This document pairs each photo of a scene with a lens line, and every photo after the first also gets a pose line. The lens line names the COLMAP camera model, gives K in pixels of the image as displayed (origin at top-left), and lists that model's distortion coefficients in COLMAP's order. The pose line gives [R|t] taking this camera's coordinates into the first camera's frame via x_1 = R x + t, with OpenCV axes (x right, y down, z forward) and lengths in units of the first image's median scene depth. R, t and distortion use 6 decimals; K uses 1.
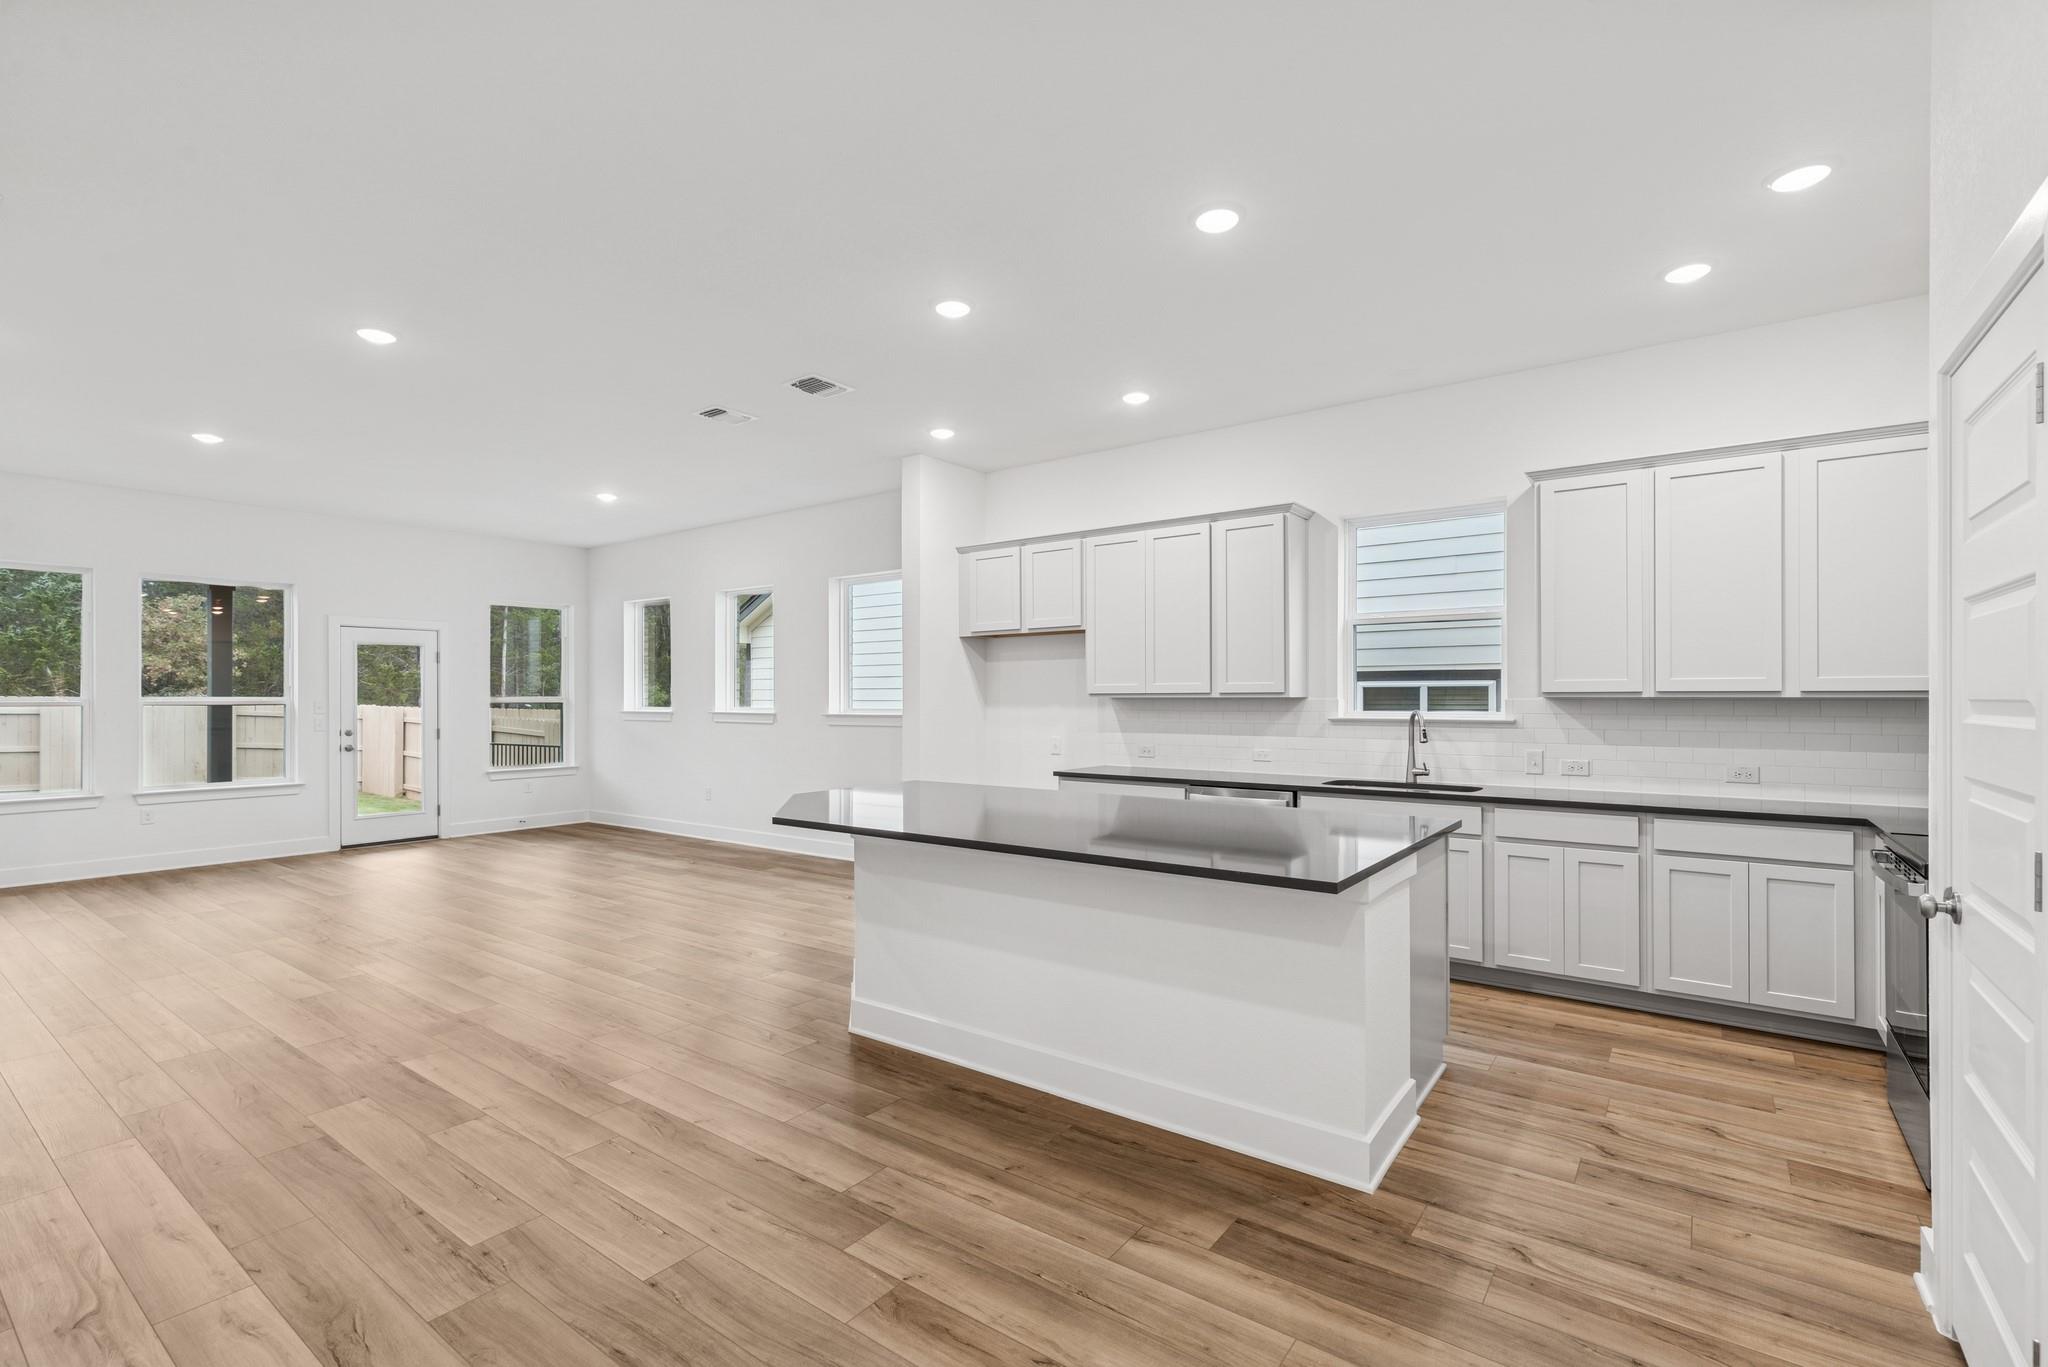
lens RADIAL K [[921.2, 0, 1022.9], [0, 921.2, 690.1], [0, 0, 1]] dist [0.003600, -0.000137]
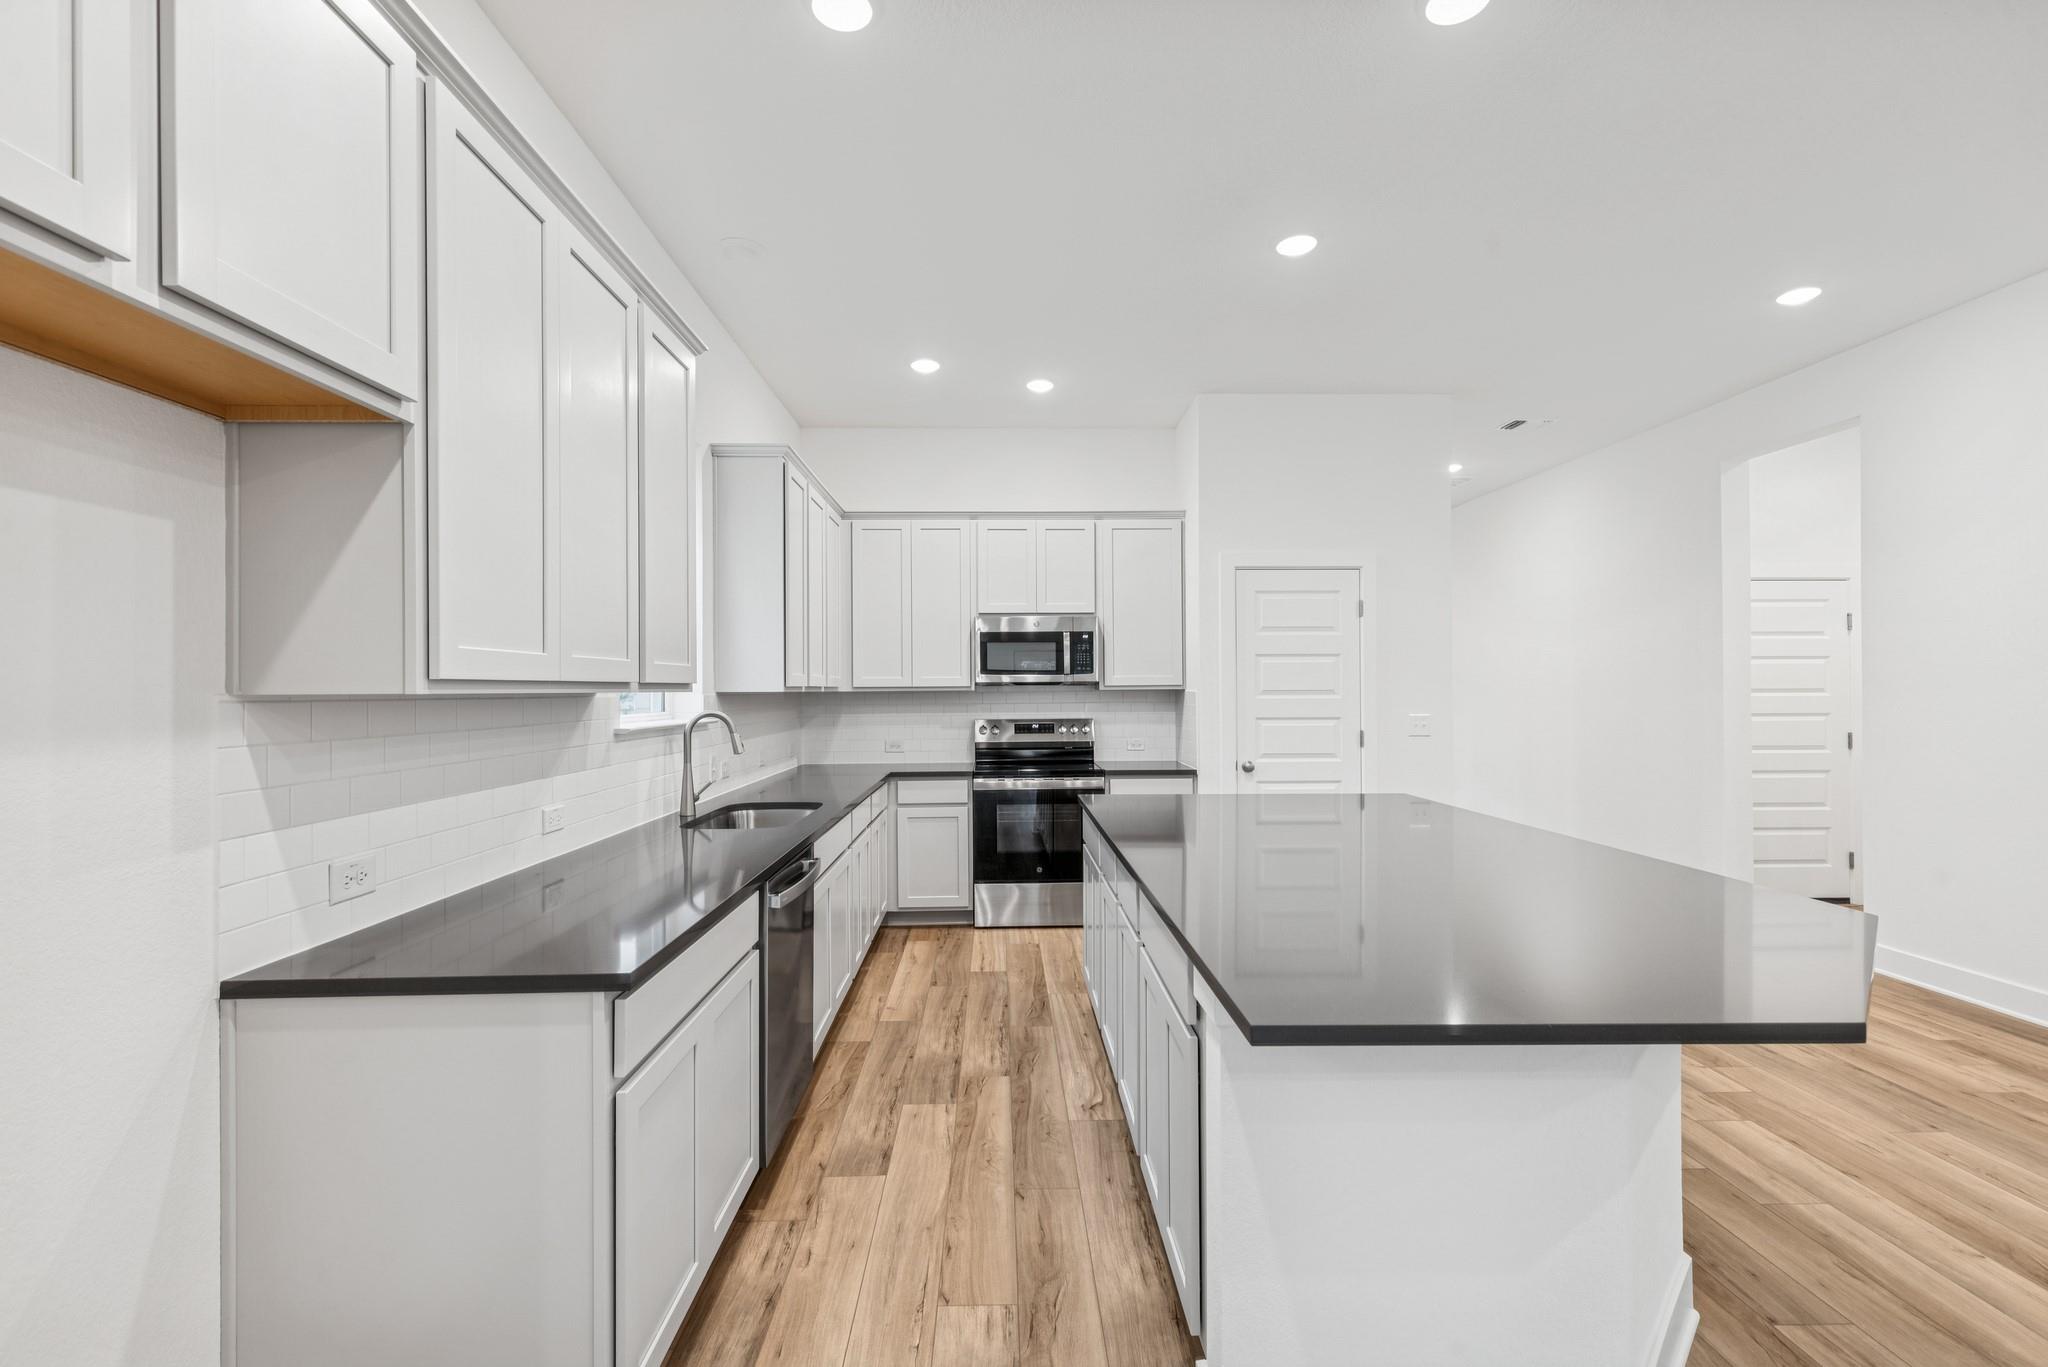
lens RADIAL K [[922.2, 0, 1020.0], [0, 922.2, 686.7], [0, 0, 1]] dist [0.007220, -0.001283]
pose [[-0.614596, 0.007370, 0.788807, -0.307235], [0.000000, 0.999956, -0.009343, 0.011007], [-0.788842, -0.005742, -0.614570, 1.351644]]
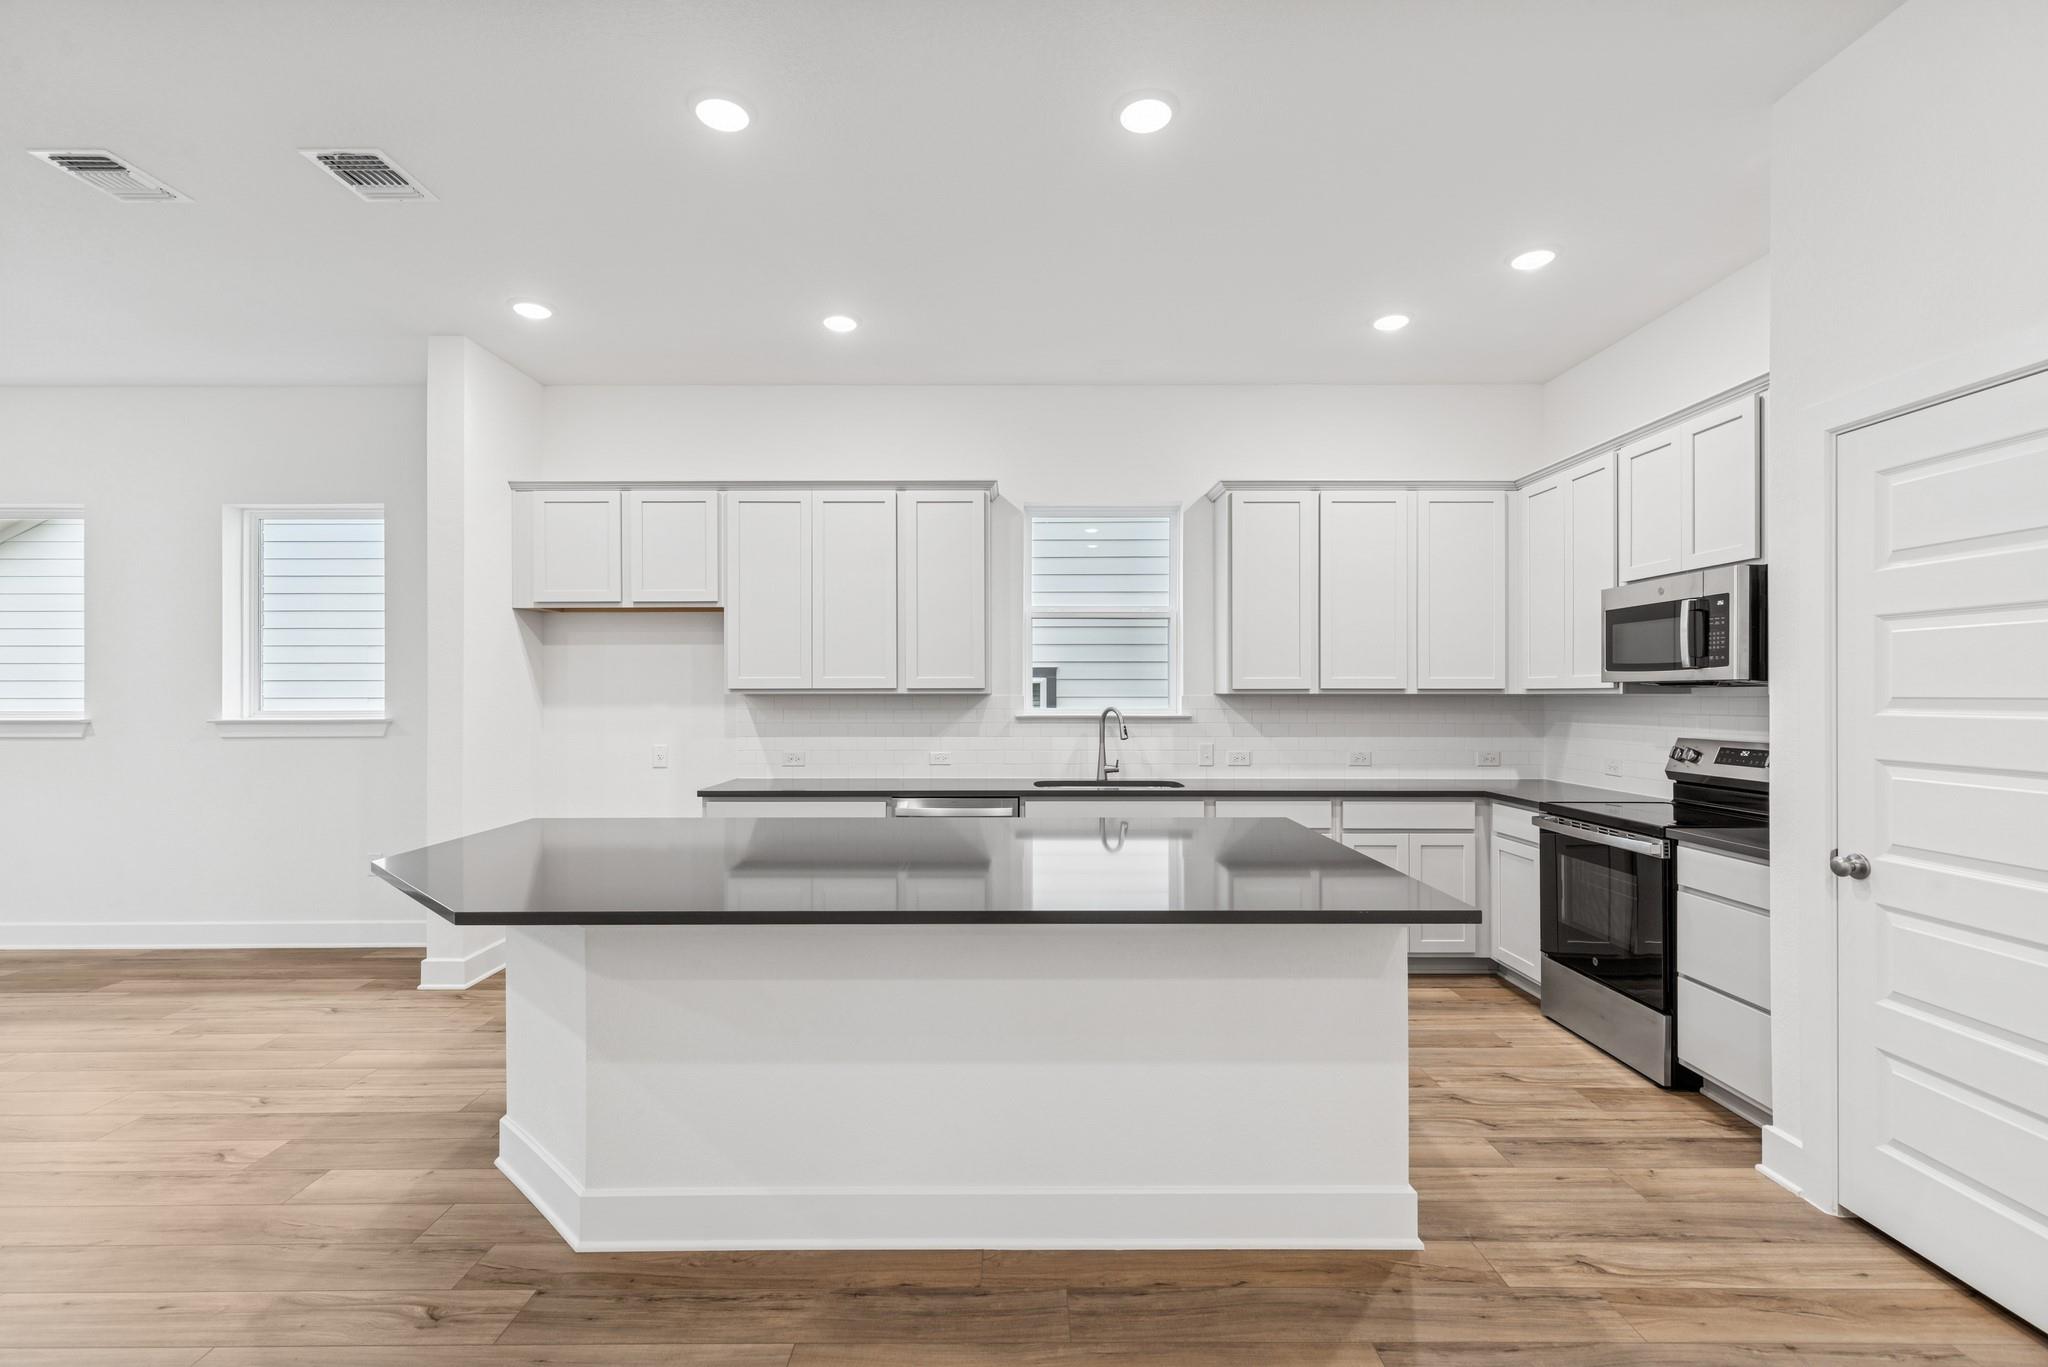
lens RADIAL K [[922.2, 0, 1020.0], [0, 922.2, 686.7], [0, 0, 1]] dist [0.007220, -0.001283]
pose [[0.802482, 0.004933, 0.596655, -0.263119], [-0.005104, 0.999986, -0.001404, 0.002297], [-0.596654, -0.001919, 0.802496, 0.286184]]
